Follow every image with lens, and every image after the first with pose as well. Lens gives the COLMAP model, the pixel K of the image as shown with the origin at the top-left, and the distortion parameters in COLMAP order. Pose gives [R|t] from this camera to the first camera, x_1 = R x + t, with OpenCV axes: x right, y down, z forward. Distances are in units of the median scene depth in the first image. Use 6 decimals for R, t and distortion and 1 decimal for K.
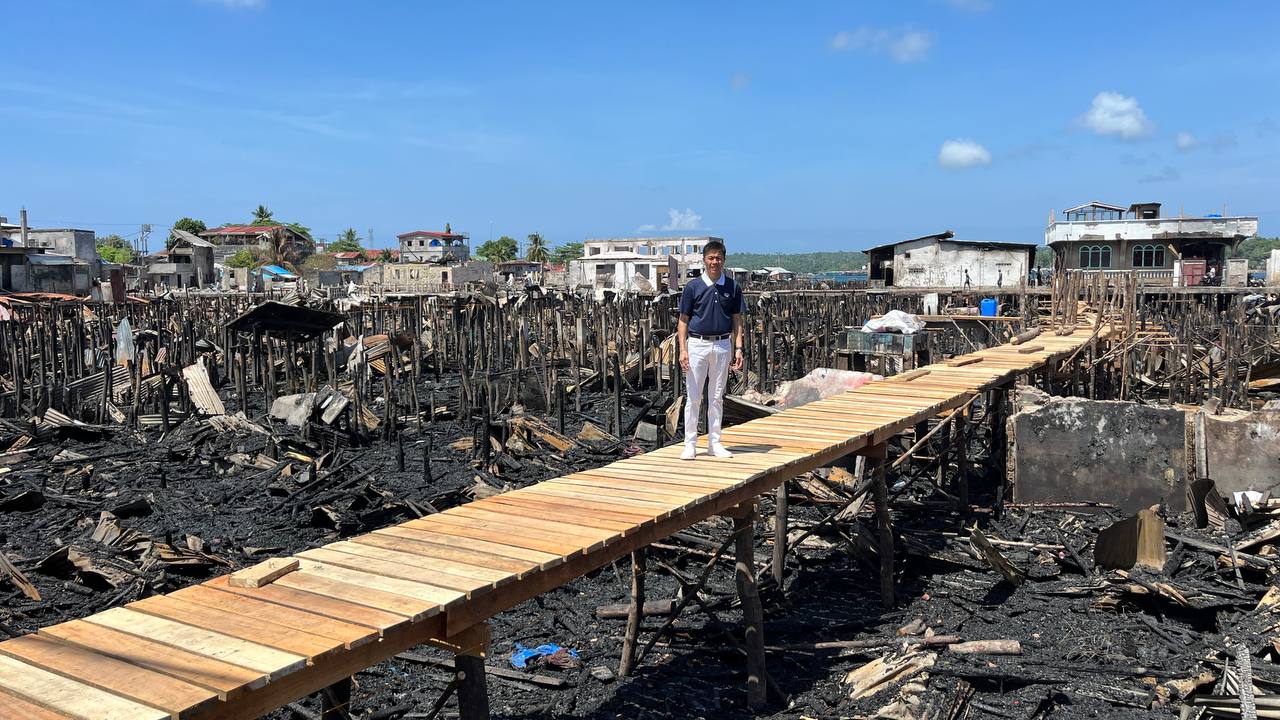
lens RADIAL K [[1023.0, 0, 648.7], [0, 1023.0, 363.6], [0, 0, 1]] dist [0.053558, -0.061171]
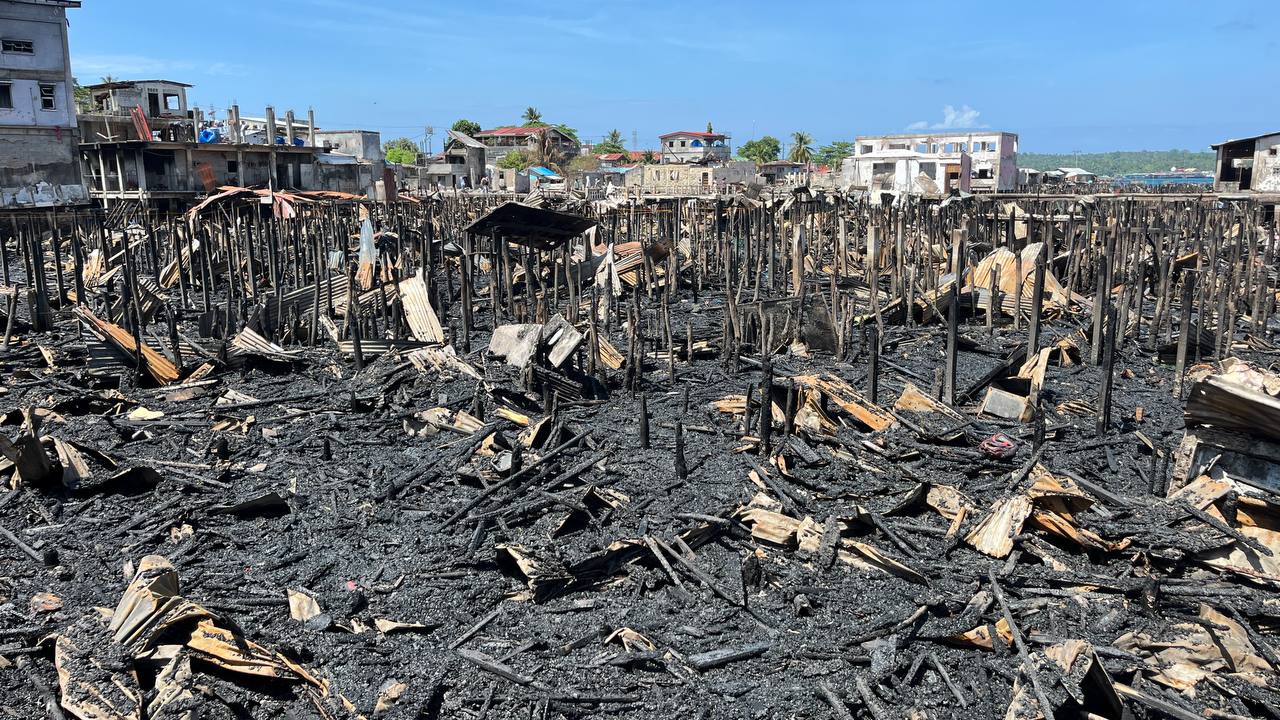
lens RADIAL K [[1023.0, 0, 639.7], [0, 1023.0, 373.6], [0, 0, 1]] dist [0.053558, -0.061171]
pose [[0.967147, 0.052623, -0.248710, -0.037239], [-0.026860, 0.994017, 0.105869, -0.010371], [0.252794, -0.095710, 0.962775, 0.169123]]
